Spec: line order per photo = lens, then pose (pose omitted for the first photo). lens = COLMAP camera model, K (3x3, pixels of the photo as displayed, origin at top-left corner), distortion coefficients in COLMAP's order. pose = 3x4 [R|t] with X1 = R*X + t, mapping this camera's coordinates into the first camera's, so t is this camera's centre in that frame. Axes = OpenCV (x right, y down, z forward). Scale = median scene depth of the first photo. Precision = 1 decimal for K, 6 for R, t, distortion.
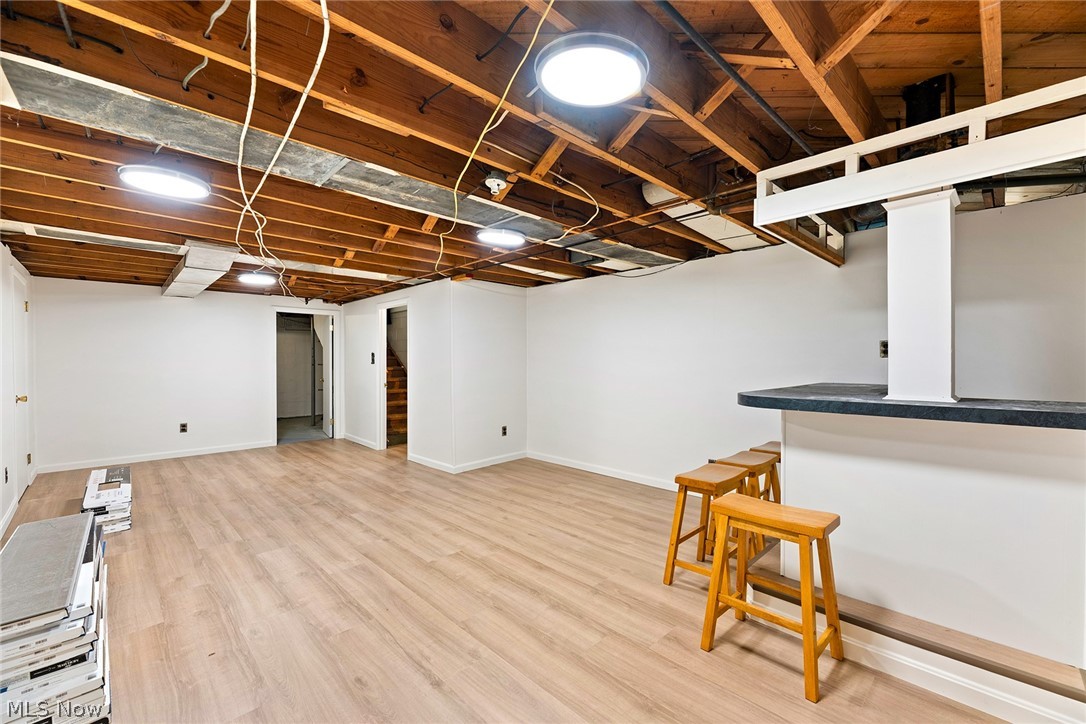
lens RADIAL K [[445.9, 0, 547.4], [0, 445.9, 360.7], [0, 0, 1]] dist [-0.002638, -0.000143]
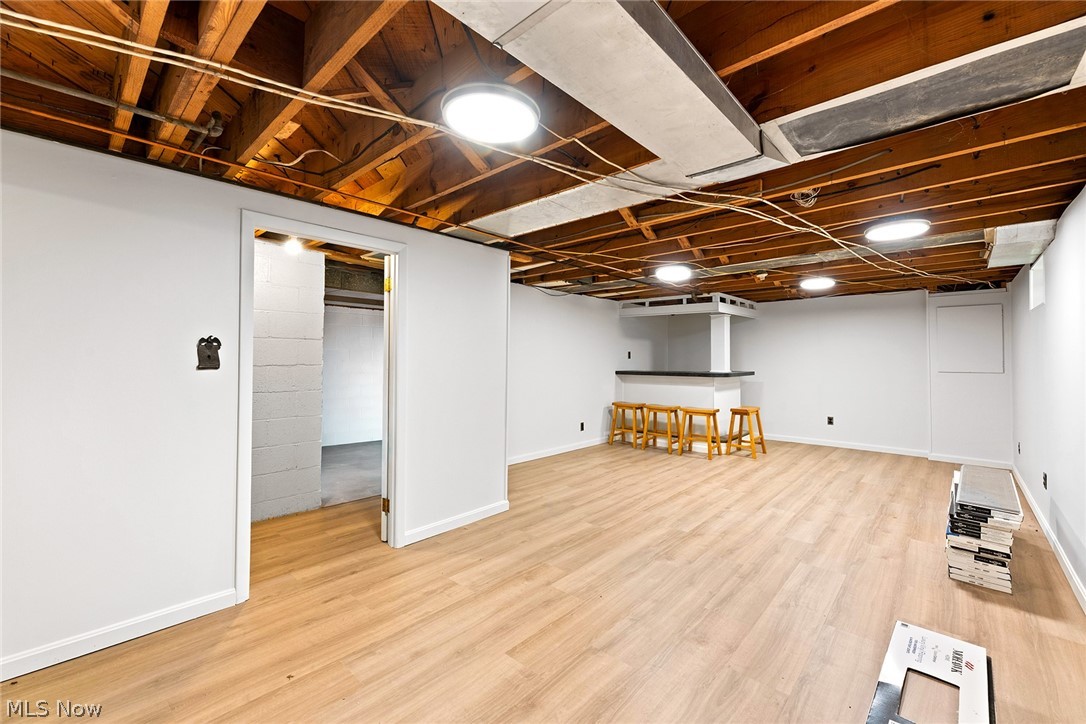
lens RADIAL K [[445.9, 0, 547.8], [0, 445.9, 357.6], [0, 0, 1]] dist [-0.002638, -0.000143]
pose [[-0.051556, 0.006416, 0.998649, -1.438185], [-0.000915, 0.999979, -0.006472, 0.001149], [-0.998670, -0.001248, -0.051549, 1.439471]]
